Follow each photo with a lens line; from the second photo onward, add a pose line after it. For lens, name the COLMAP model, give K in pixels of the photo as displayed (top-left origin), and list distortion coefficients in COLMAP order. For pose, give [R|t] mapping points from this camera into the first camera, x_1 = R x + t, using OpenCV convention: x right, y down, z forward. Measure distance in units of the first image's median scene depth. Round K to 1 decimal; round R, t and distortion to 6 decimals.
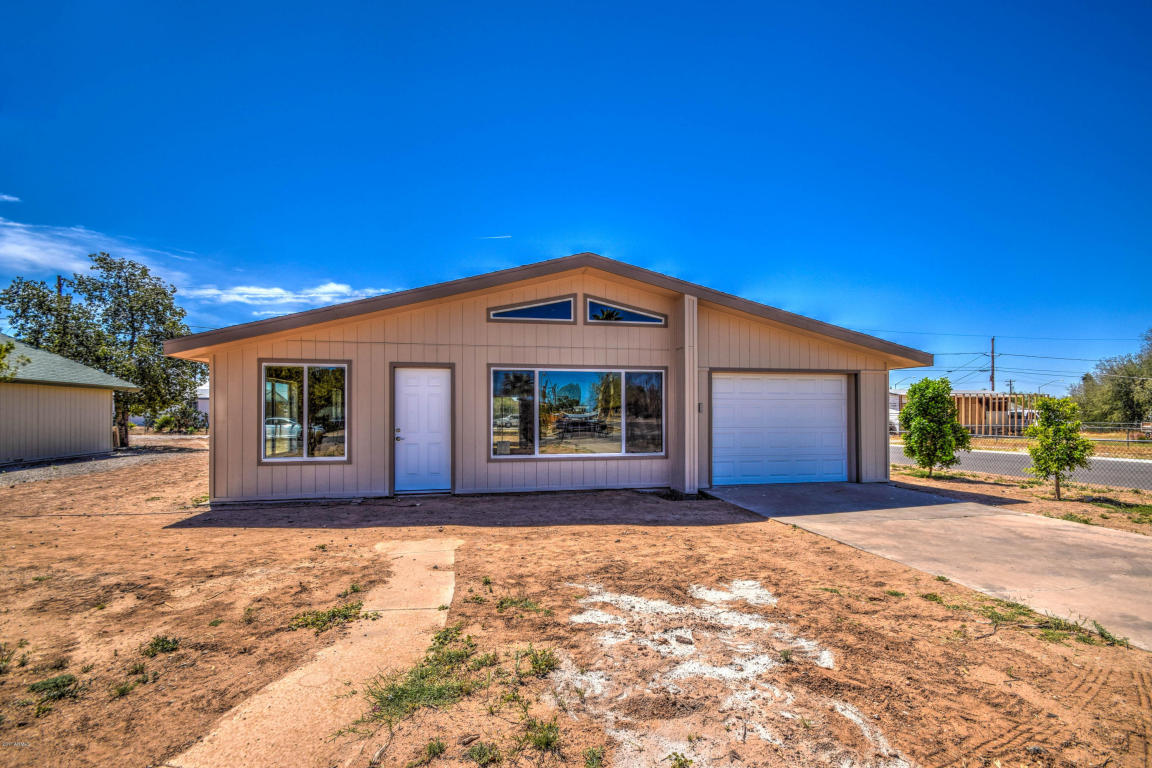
lens RADIAL K [[517.3, 0, 577.2], [0, 517.3, 408.1], [0, 0, 1]] dist [0.013516, -0.015779]
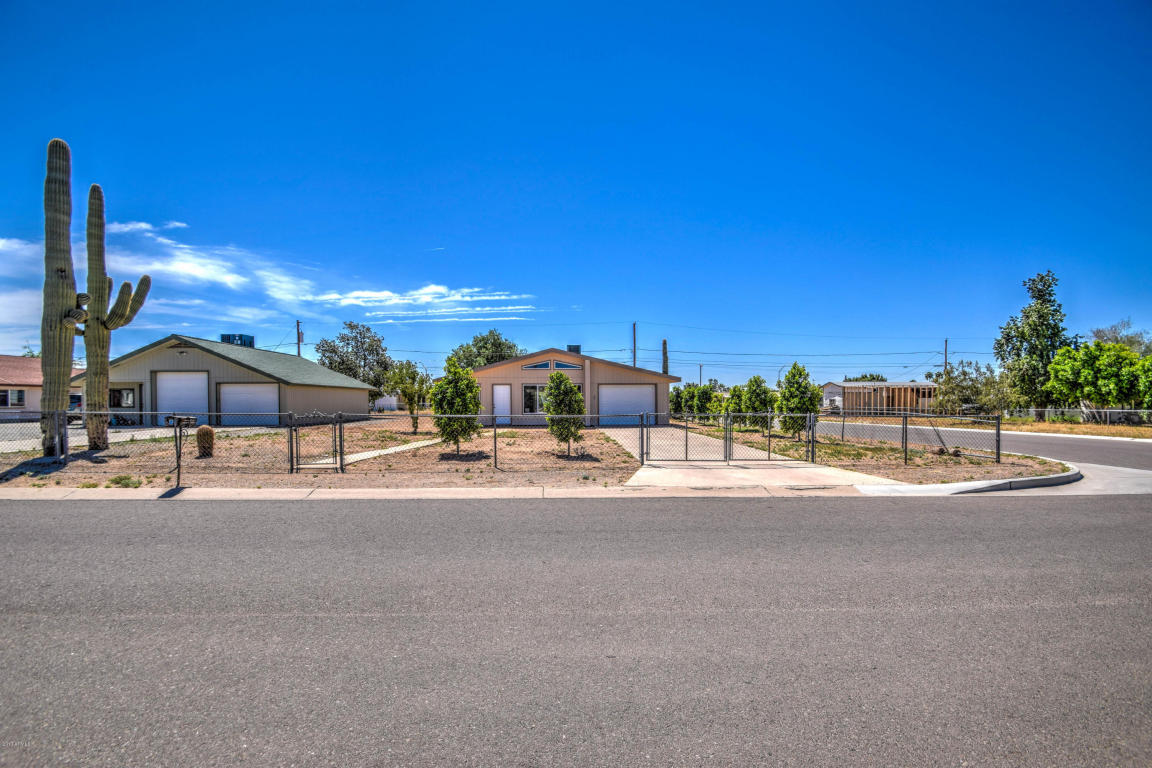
lens RADIAL K [[509.0, 0, 575.1], [0, 509.0, 403.5], [0, 0, 1]] dist [0.014548, -0.015211]
pose [[0.986077, -0.001987, -0.166280, 0.565111], [0.004166, 0.999910, 0.012757, -0.002525], [0.166240, -0.013272, 0.985996, -1.707960]]
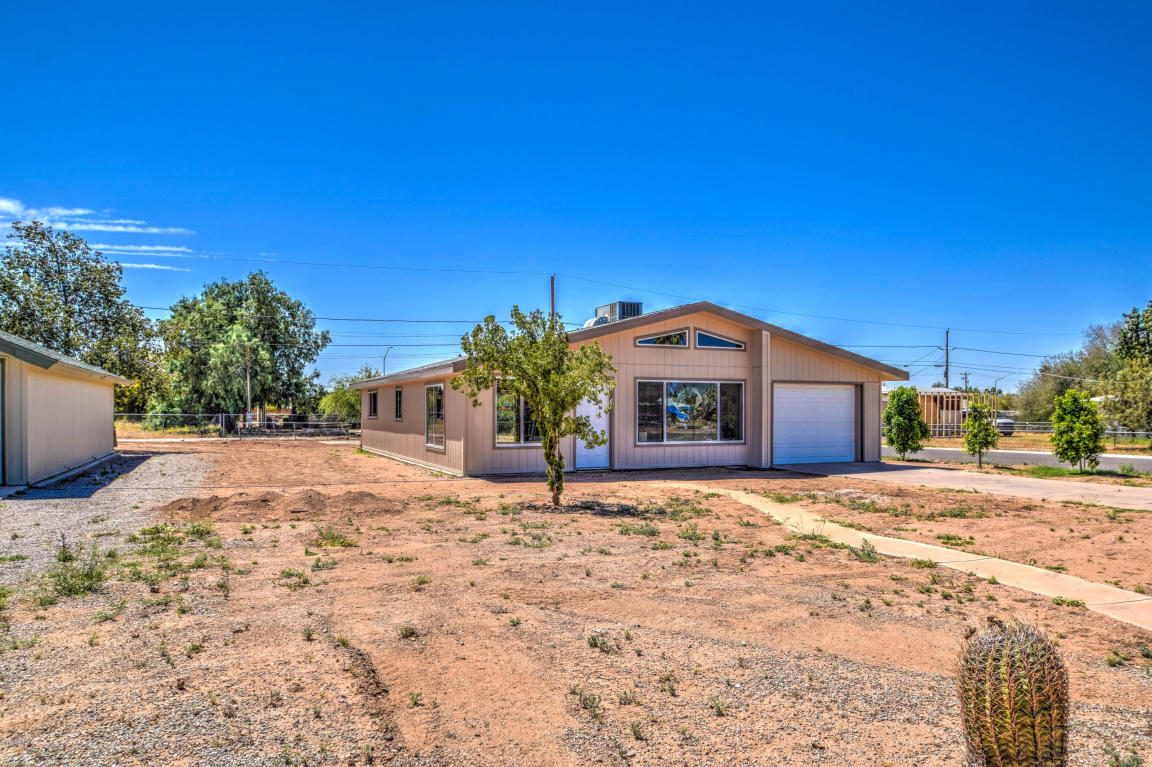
lens RADIAL K [[773.5, 0, 575.3], [0, 773.5, 413.7], [0, 0, 1]] dist [-0.028681, -0.000219]
pose [[0.974906, 0.001578, 0.222610, -0.685724], [-0.004531, 0.999908, 0.012754, -0.010714], [-0.222569, -0.013442, 0.974824, -0.868619]]
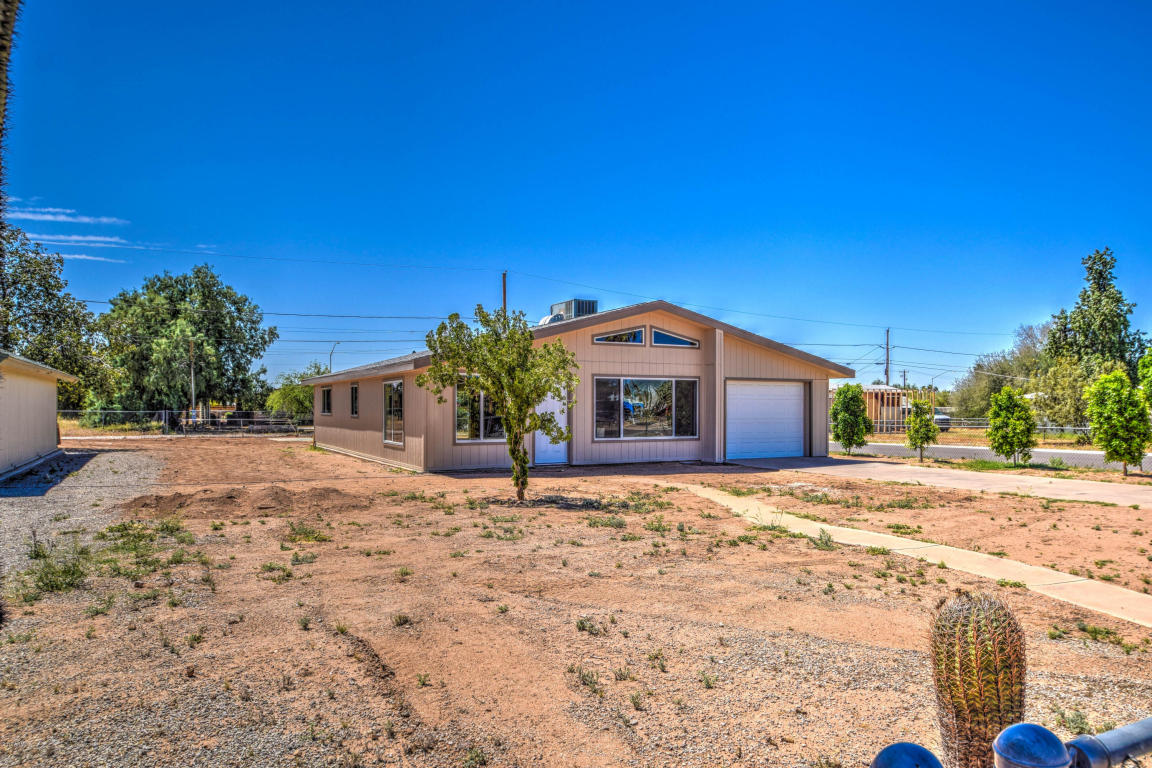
lens RADIAL K [[773.5, 0, 575.3], [0, 773.5, 414.2], [0, 0, 1]] dist [-0.028681, -0.000219]
pose [[0.957717, -0.000165, 0.287713, -0.715593], [-0.005085, 0.999834, 0.017499, -0.010455], [-0.287668, -0.018222, 0.957557, -0.885915]]
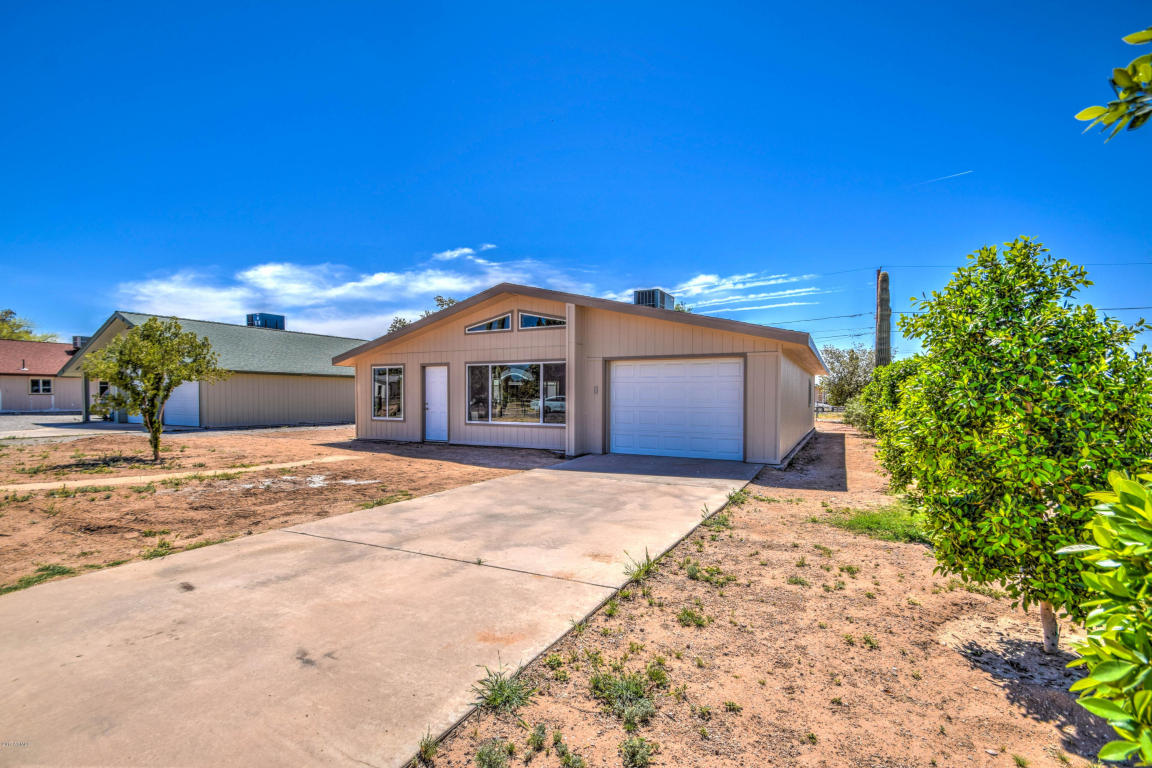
lens RADIAL K [[517.3, 0, 577.2], [0, 517.3, 408.1], [0, 0, 1]] dist [0.013516, -0.015779]
pose [[0.776026, 0.020288, -0.630374, 0.928063], [0.000812, 0.999450, 0.033165, 0.001359], [0.630700, -0.026249, 0.775583, -0.001152]]
